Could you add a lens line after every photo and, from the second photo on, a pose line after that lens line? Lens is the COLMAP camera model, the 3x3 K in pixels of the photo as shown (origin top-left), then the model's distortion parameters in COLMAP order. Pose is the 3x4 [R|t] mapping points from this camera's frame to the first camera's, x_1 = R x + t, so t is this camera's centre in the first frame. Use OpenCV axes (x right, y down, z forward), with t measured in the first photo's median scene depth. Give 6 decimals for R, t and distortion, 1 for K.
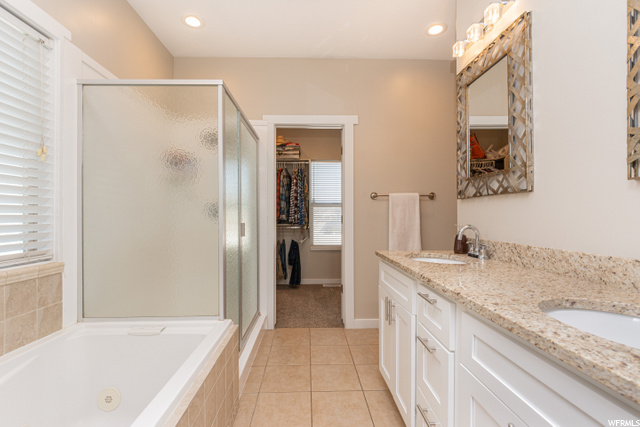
lens RADIAL K [[293.0, 0, 324.0], [0, 293.0, 215.6], [0, 0, 1]] dist [0.002360, -0.000753]
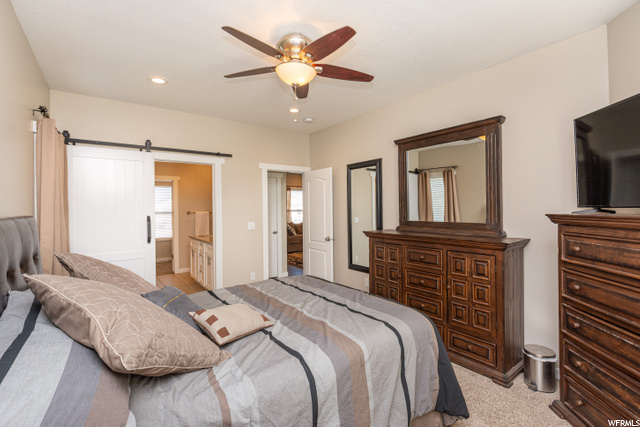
lens RADIAL K [[293.0, 0, 318.8], [0, 293.0, 210.8], [0, 0, 1]] dist [0.002360, -0.000753]
pose [[0.835208, -0.010490, 0.549834, -0.341741], [0.012558, 0.999921, 0.000000, -0.104833], [-0.549791, 0.006905, 0.835274, -2.135841]]
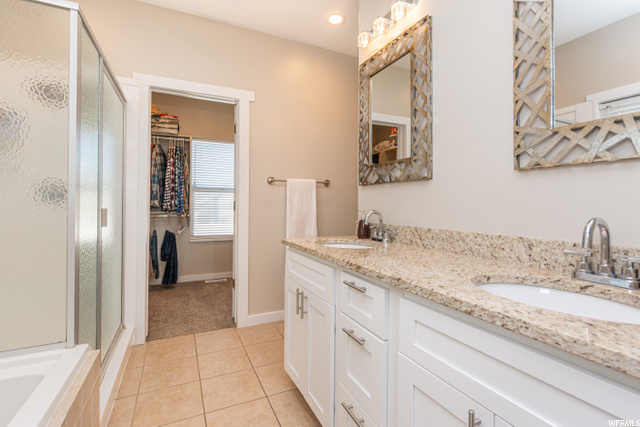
lens RADIAL K [[293.0, 0, 320.3], [0, 293.0, 202.1], [0, 0, 1]] dist [0.002360, -0.000753]
pose [[0.917676, 0.011144, 0.397174, -0.082703], [-0.007821, 0.999920, -0.009986, 0.014120], [-0.397253, 0.006058, 0.917689, 0.118576]]
